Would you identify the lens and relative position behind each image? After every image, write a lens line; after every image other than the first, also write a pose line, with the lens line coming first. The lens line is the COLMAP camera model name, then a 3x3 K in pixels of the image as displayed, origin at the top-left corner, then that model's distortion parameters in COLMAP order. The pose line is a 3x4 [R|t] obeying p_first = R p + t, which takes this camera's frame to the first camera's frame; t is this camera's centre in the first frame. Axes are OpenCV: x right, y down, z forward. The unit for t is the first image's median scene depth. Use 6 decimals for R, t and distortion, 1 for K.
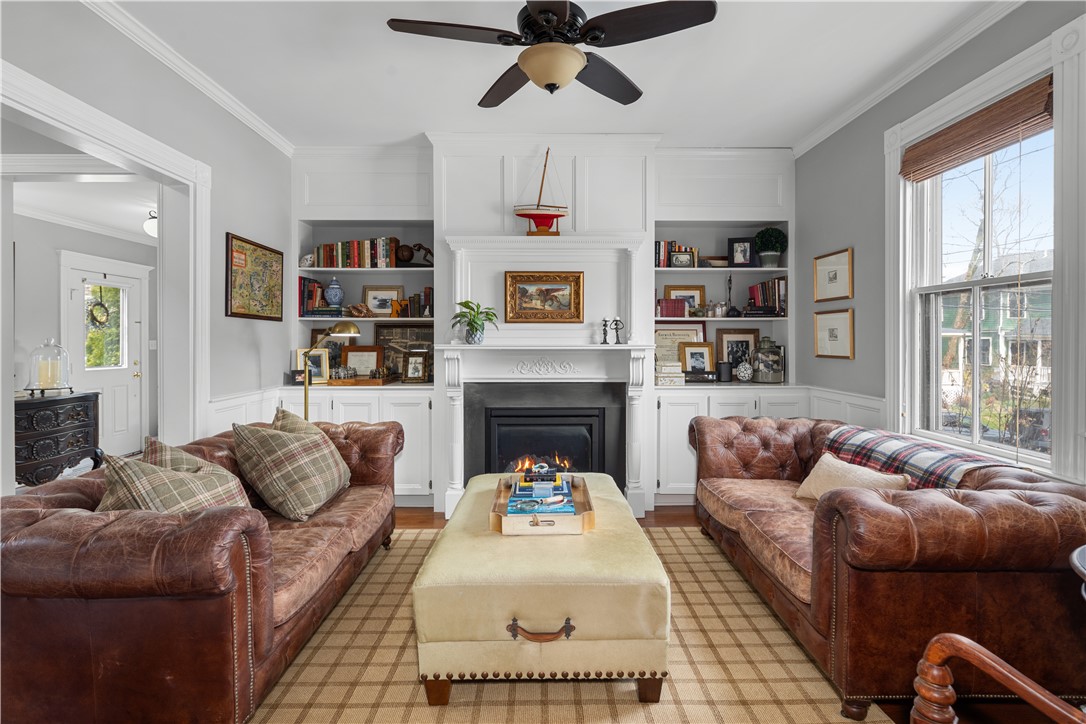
lens RADIAL K [[526.6, 0, 541.7], [0, 526.6, 339.3], [0, 0, 1]] dist [0.002505, -0.002453]
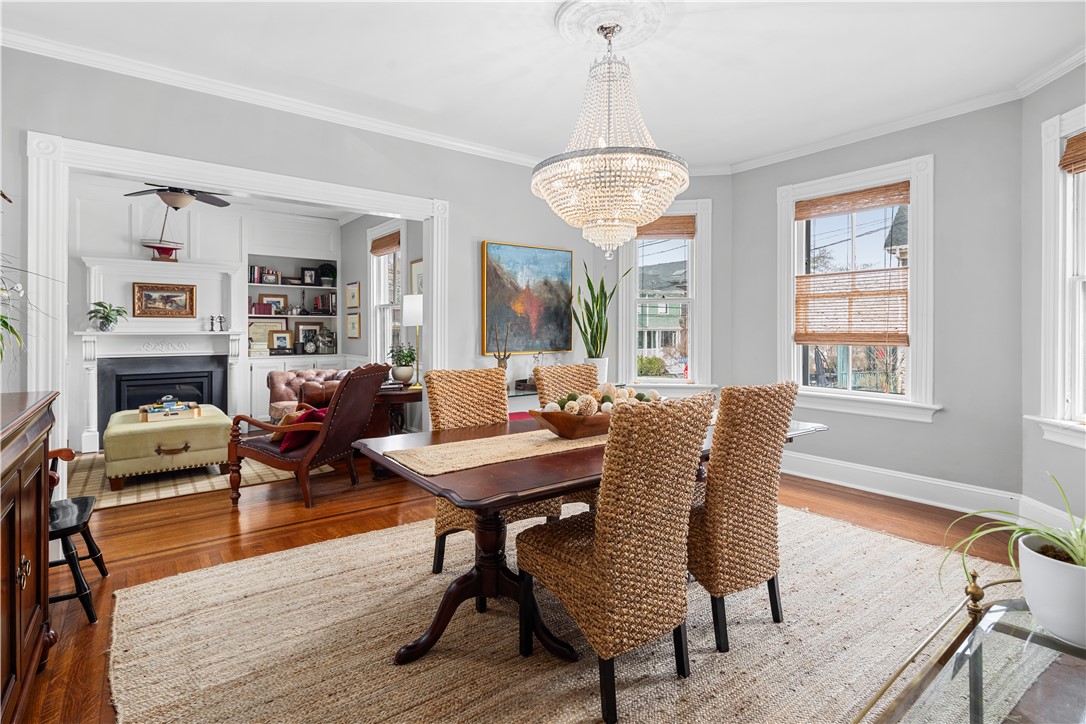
lens RADIAL K [[526.6, 0, 544.6], [0, 526.6, 332.9], [0, 0, 1]] dist [0.002505, -0.002453]
pose [[0.792937, -0.003239, 0.609295, -0.054545], [-0.000515, 0.999982, 0.005987, 0.003789], [-0.609304, -0.005061, 0.792921, -0.882800]]
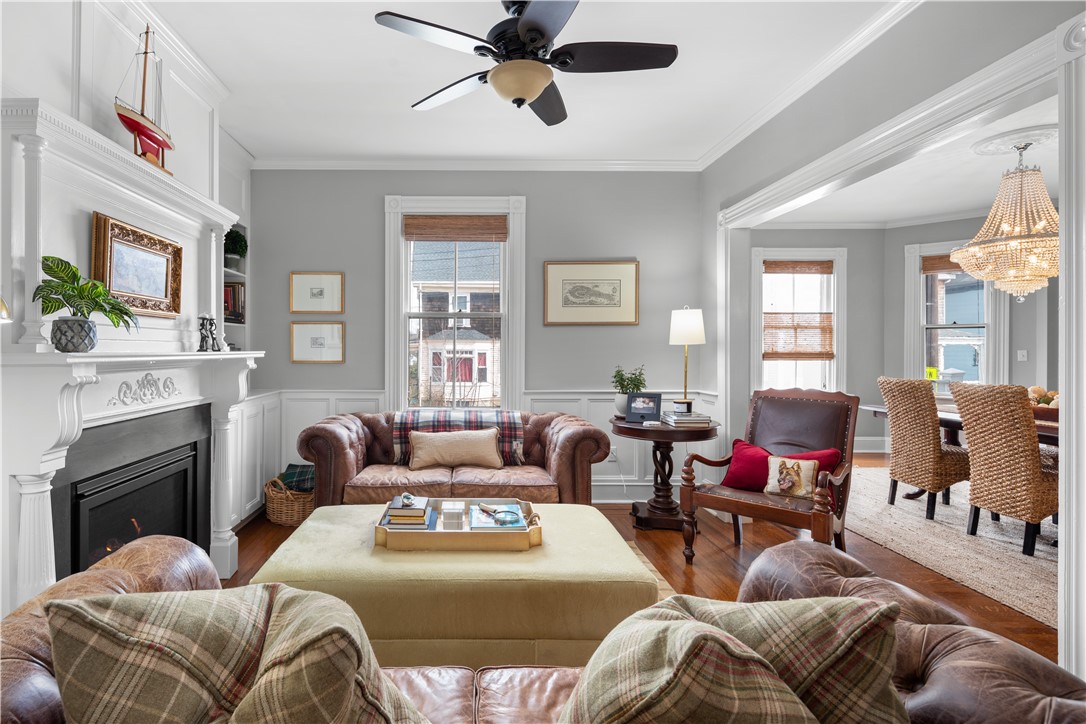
lens RADIAL K [[526.6, 0, 467.6], [0, 526.6, 351.7], [0, 0, 1]] dist [0.002505, -0.002453]
pose [[0.015424, -0.003640, 0.999874, -0.579164], [-0.003231, 0.999988, 0.003690, 0.005812], [-0.999876, -0.003287, 0.015412, 0.620460]]
